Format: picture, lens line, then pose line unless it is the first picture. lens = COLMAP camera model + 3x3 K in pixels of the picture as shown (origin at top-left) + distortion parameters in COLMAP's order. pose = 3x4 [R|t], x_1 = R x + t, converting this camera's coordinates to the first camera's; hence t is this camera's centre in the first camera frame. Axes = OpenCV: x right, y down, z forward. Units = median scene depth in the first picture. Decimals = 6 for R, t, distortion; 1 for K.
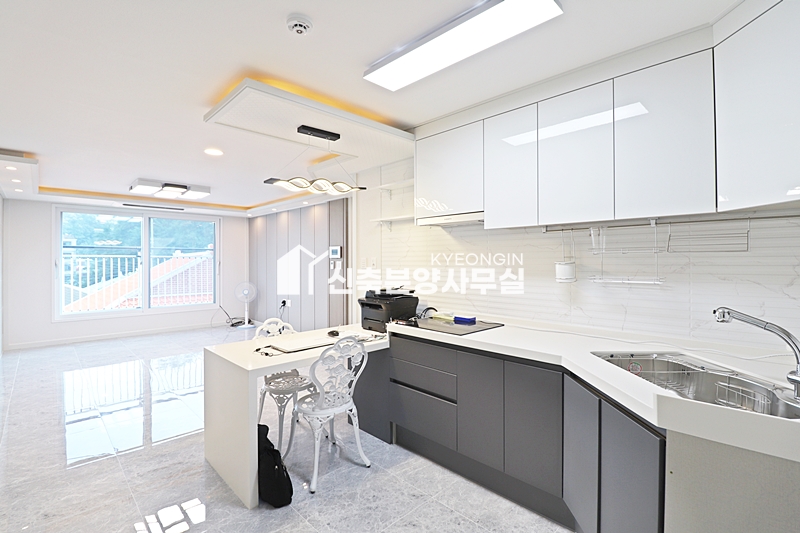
lens RADIAL K [[370.5, 0, 421.2], [0, 370.5, 245.3], [0, 0, 1]] dist [-0.018367, -0.004455]
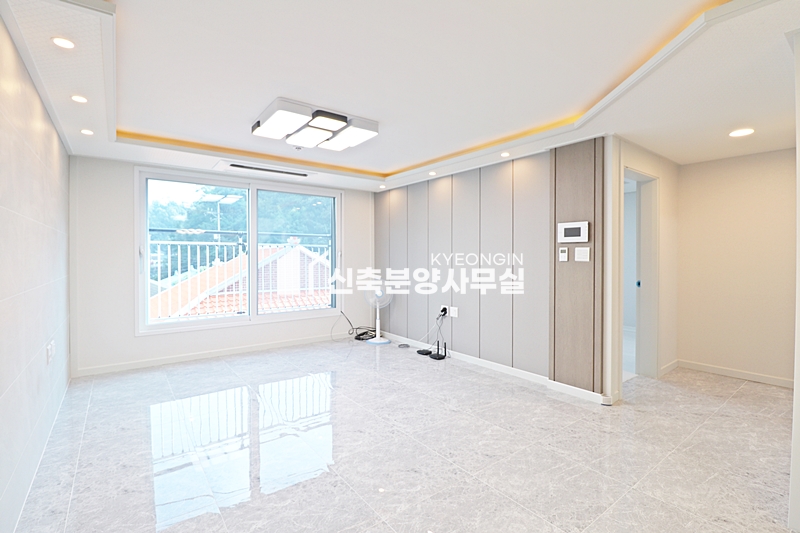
lens RADIAL K [[370.5, 0, 416.5], [0, 370.5, 242.9], [0, 0, 1]] dist [-0.018367, -0.004455]
pose [[0.991271, -0.002044, -0.131822, -0.322847], [0.002880, 0.999977, 0.006157, 0.024989], [0.131806, -0.006483, 0.991254, 0.307970]]
